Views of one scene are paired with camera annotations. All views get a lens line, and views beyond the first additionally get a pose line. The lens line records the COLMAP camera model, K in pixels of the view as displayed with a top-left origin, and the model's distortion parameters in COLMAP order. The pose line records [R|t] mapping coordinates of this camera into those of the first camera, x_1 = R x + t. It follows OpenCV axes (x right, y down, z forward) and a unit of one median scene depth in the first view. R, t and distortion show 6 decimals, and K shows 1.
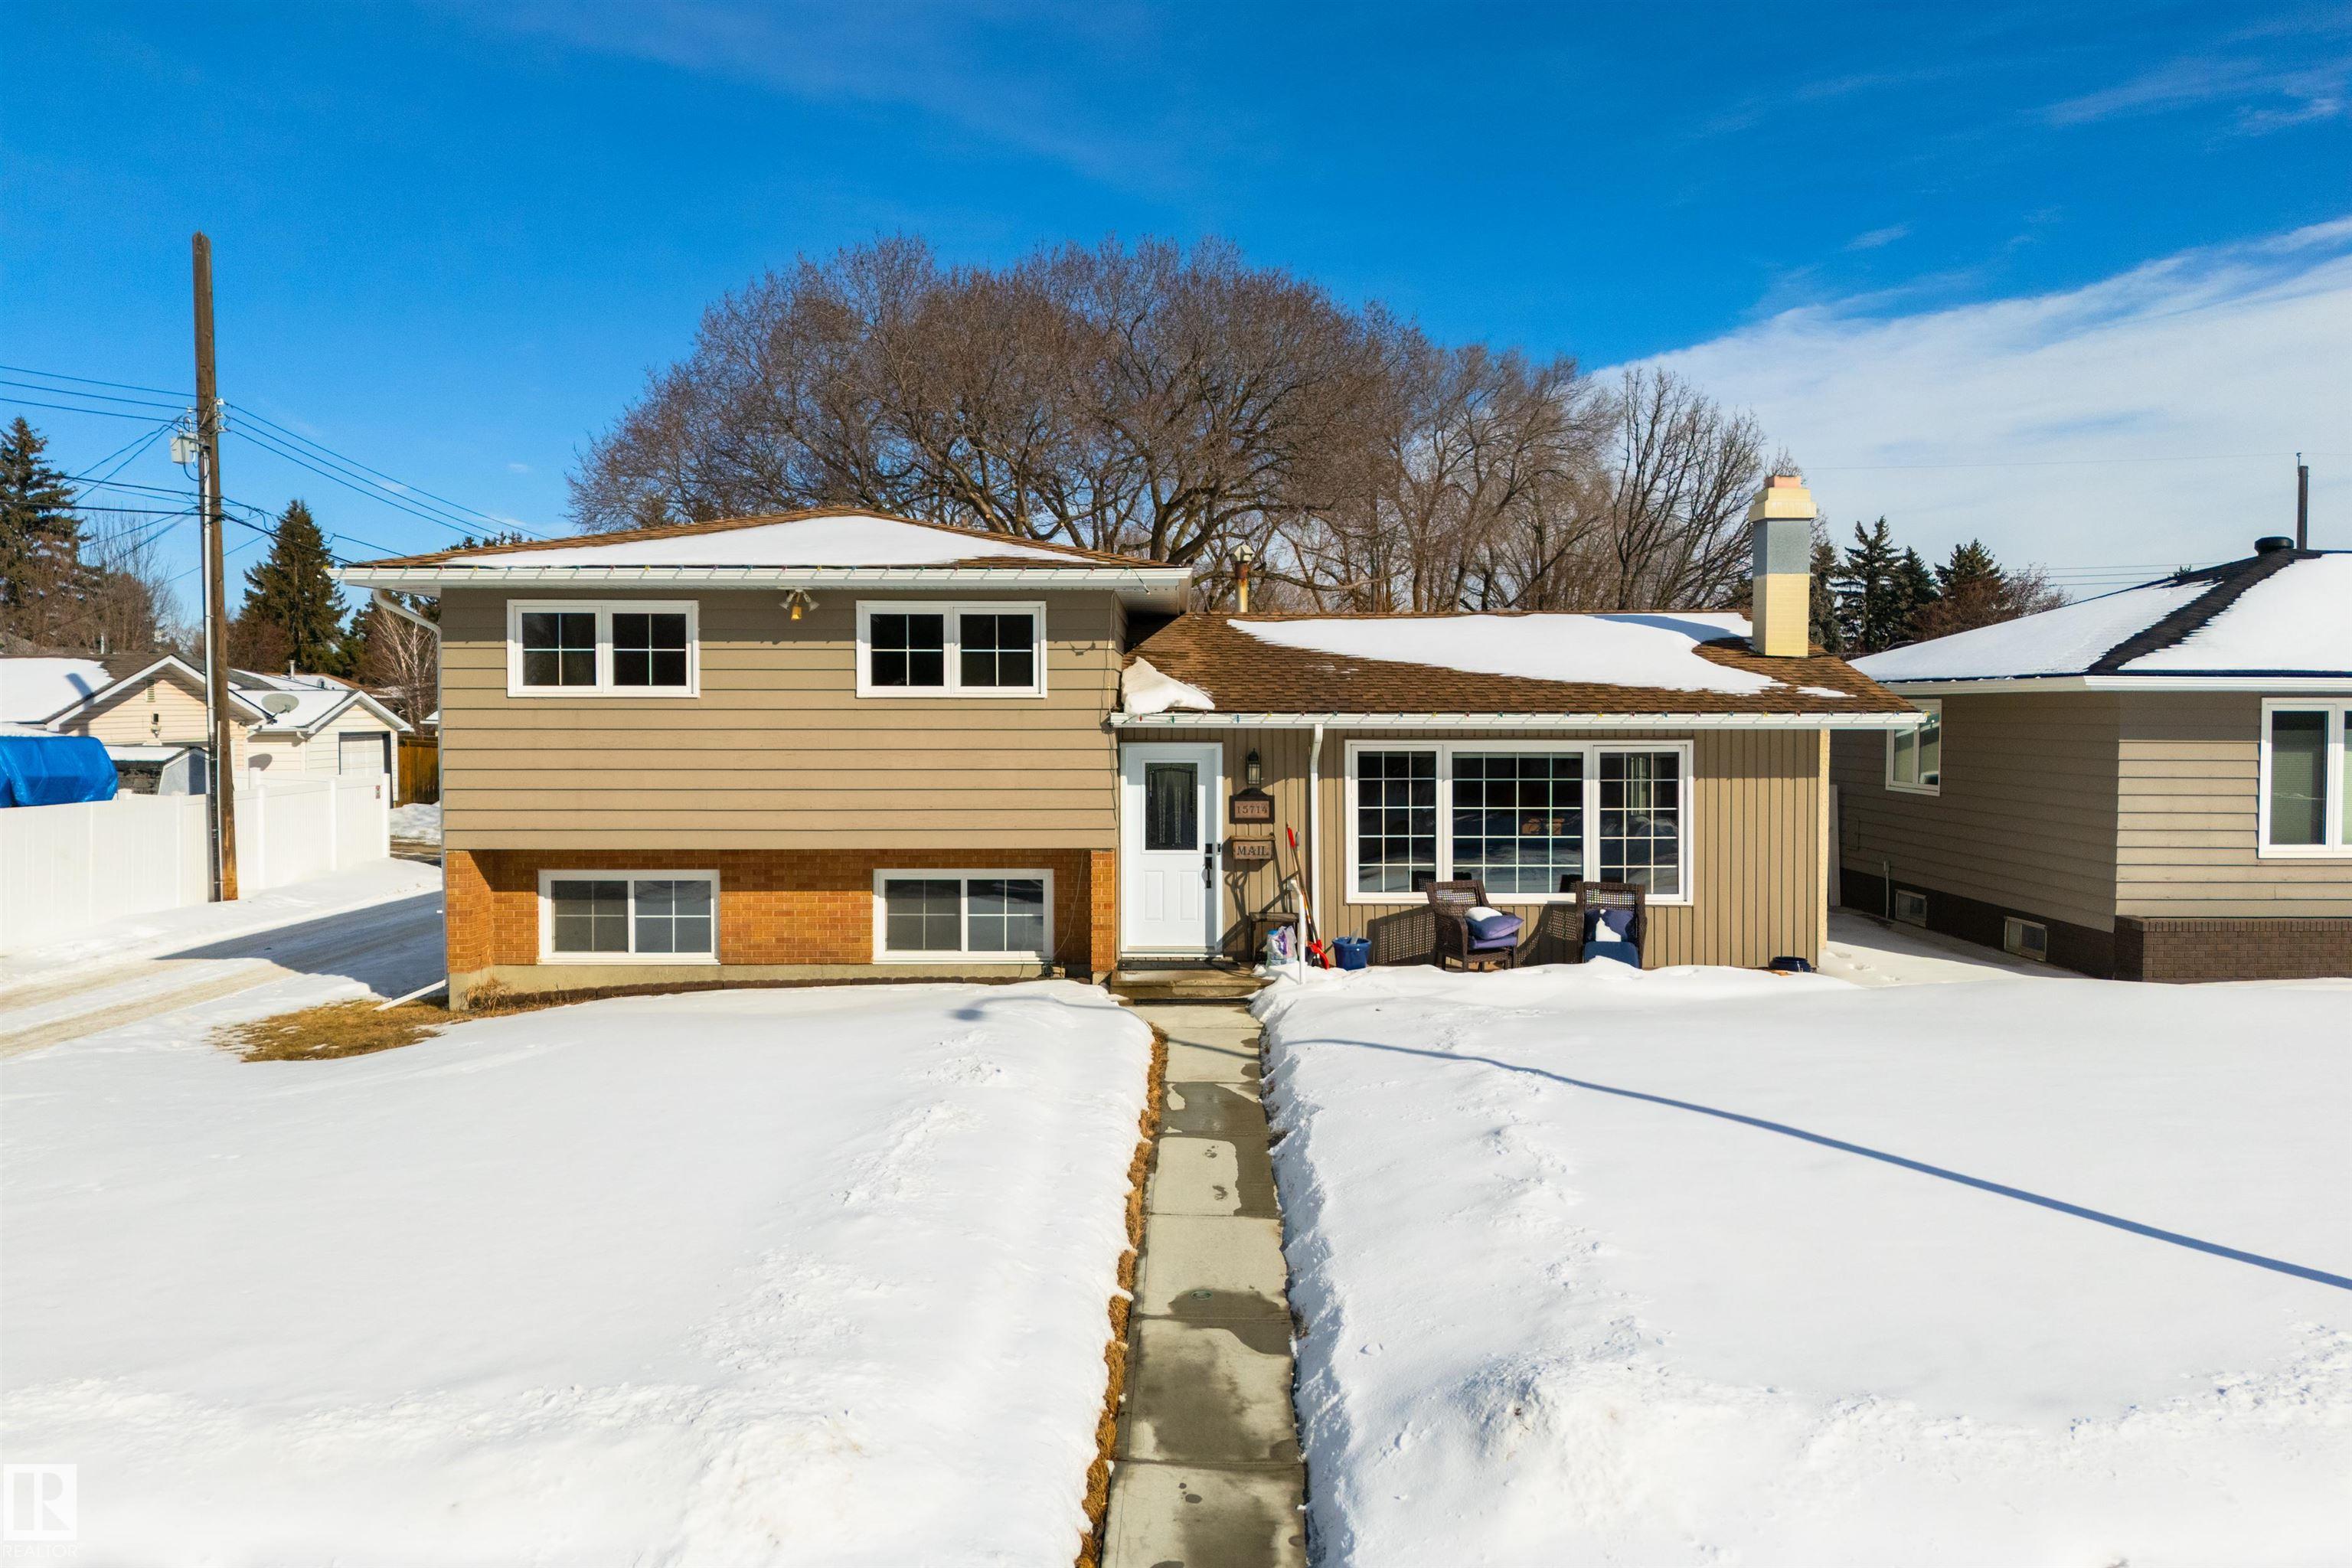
lens RADIAL K [[1735.9, 0, 1168.4], [0, 1735.9, 758.8], [0, 0, 1]] dist [0.040161, -0.066146]
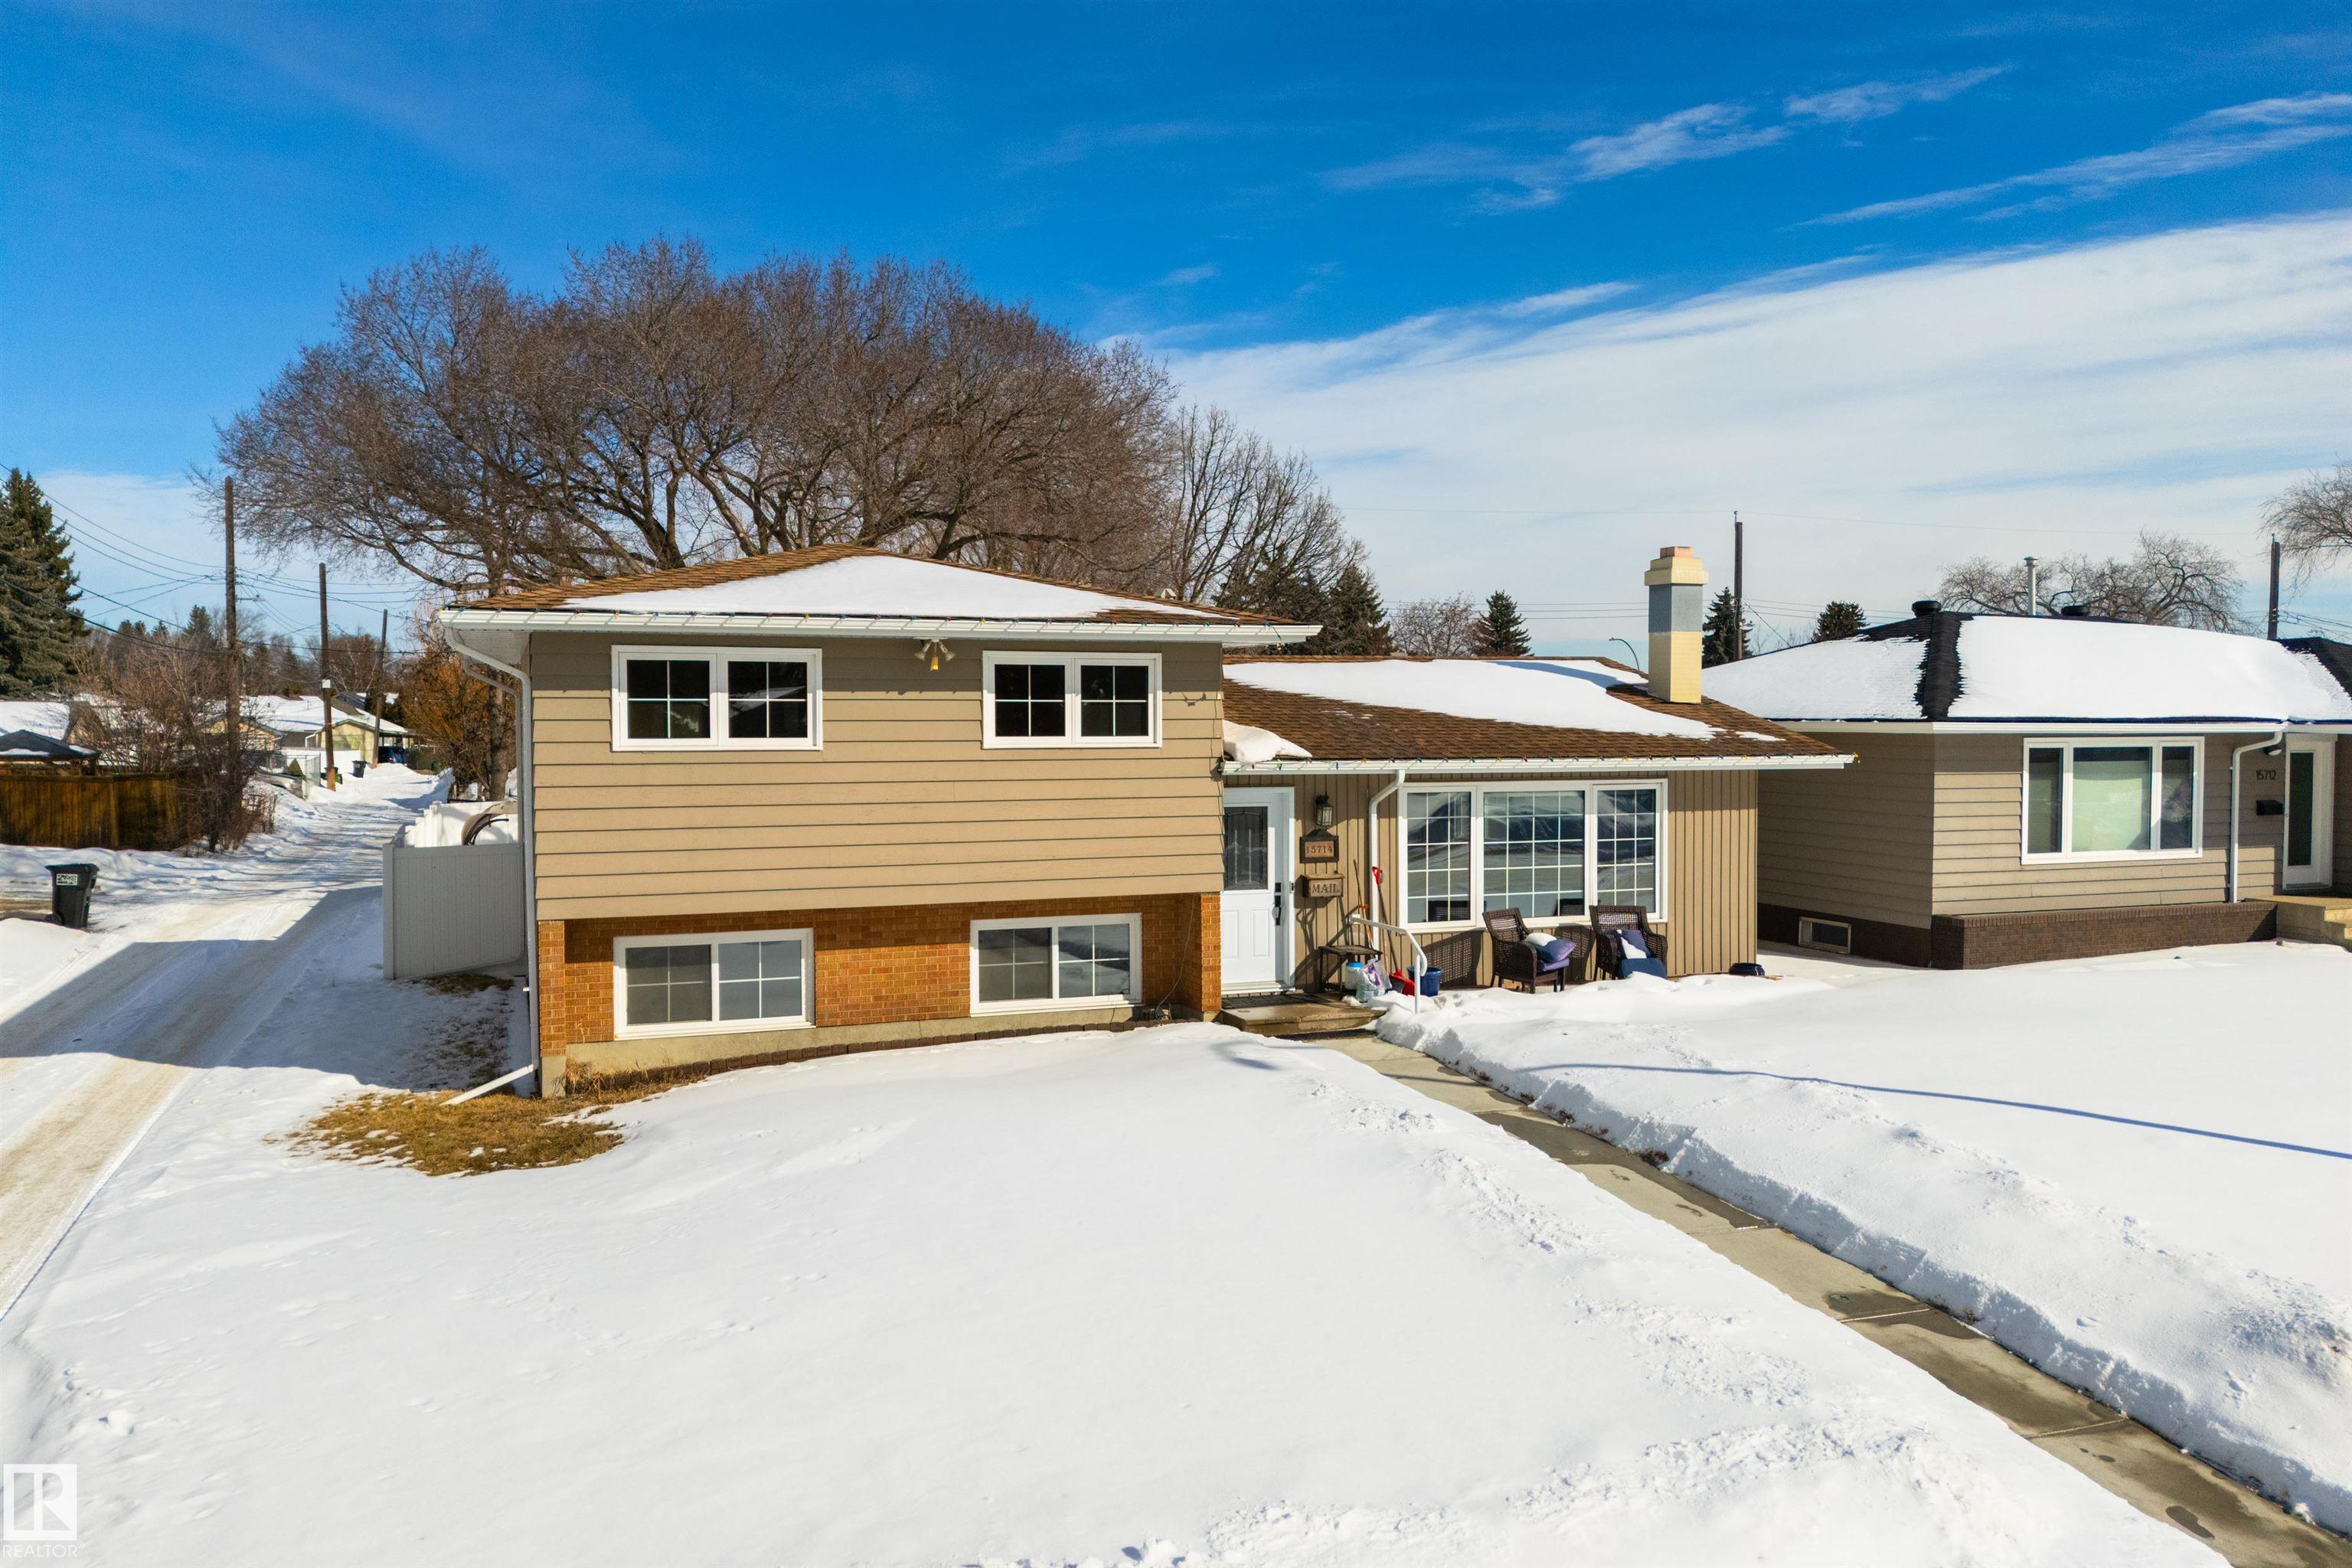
lens RADIAL K [[1735.9, 0, 1168.4], [0, 1735.9, 758.8], [0, 0, 1]] dist [0.040161, -0.066146]
pose [[0.936031, -0.009901, 0.351778, -0.425694], [0.010312, 0.999947, 0.000704, -0.028930], [-0.351766, 0.002969, 0.936083, 0.039705]]
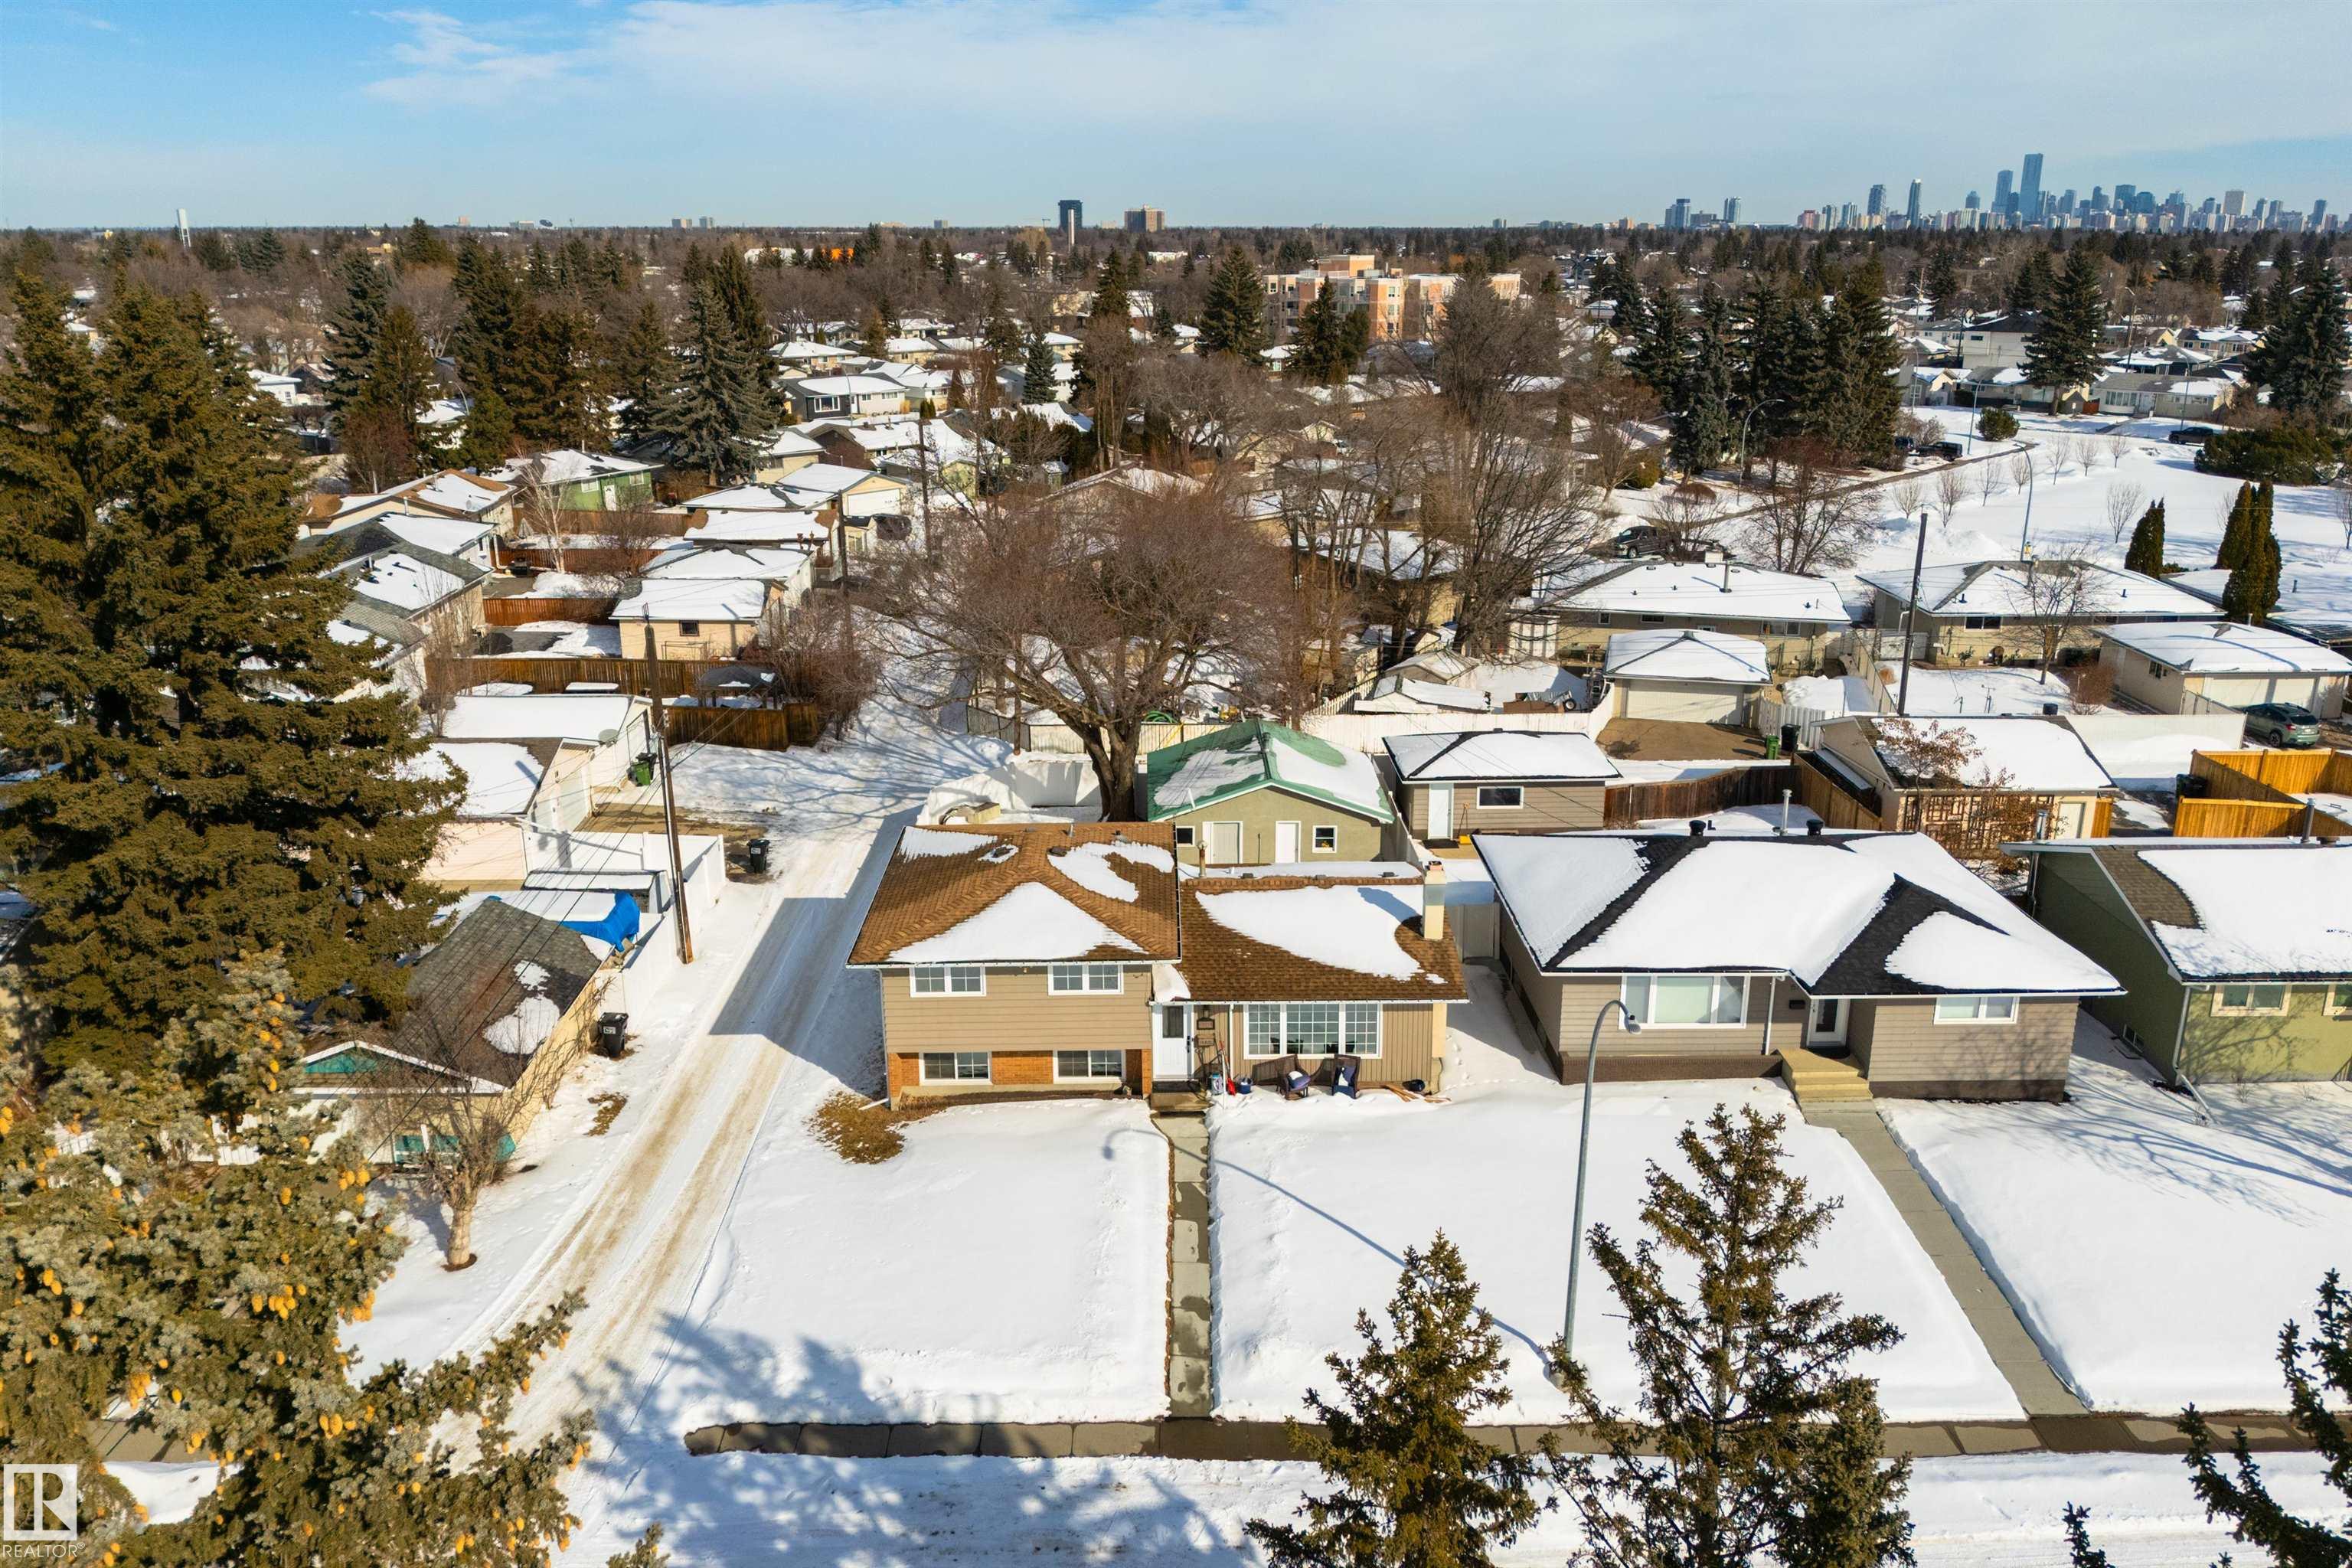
lens RADIAL K [[1679.6, 0, 1171.7], [0, 1679.6, 729.9], [0, 0, 1]] dist [0.044142, -0.056177]
pose [[0.999840, -0.008885, 0.015542, -0.035106], [0.005045, 0.972801, 0.231588, -0.968365], [-0.017177, -0.231472, 0.972690, -1.277708]]
